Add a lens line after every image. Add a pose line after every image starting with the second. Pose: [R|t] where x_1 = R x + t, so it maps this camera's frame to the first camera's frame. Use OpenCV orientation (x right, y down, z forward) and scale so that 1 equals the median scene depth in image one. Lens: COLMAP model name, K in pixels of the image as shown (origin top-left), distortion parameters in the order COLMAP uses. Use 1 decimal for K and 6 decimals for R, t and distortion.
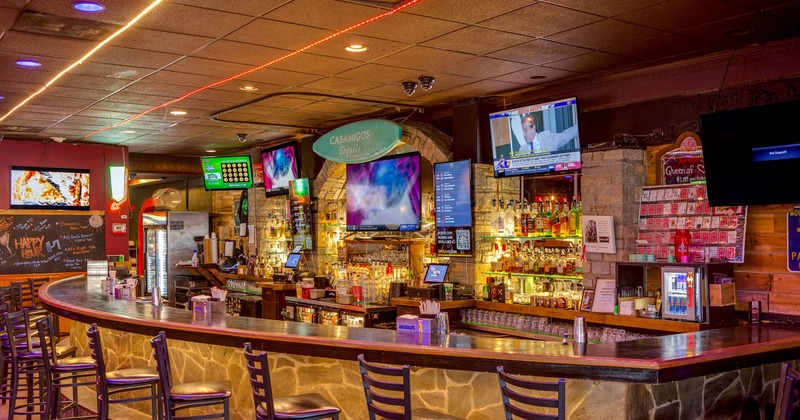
lens RADIAL K [[767.6, 0, 399.2], [0, 767.6, 223.1], [0, 0, 1]] dist [-0.003691, 0.000114]
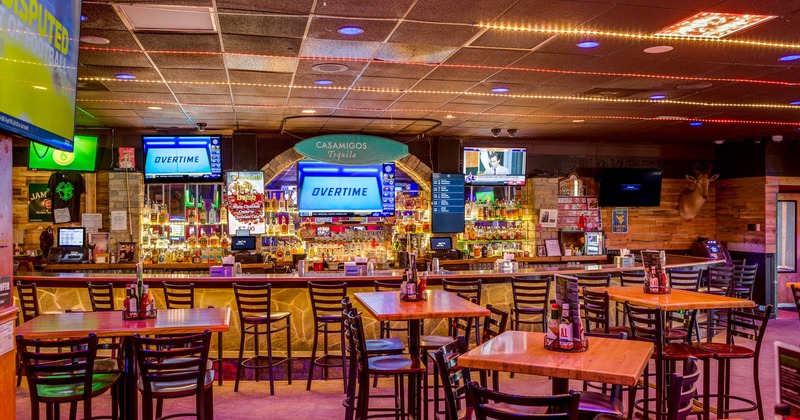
lens RADIAL K [[698.3, 0, 400.0], [0, 698.3, 210.0], [0, 0, 1]] dist [-0.003899, -0.000672]
pose [[0.393792, 0.007164, 0.919172, -1.355338], [-0.009692, 0.999946, -0.003641, 0.002141], [-0.919148, -0.007475, 0.393841, 0.526674]]
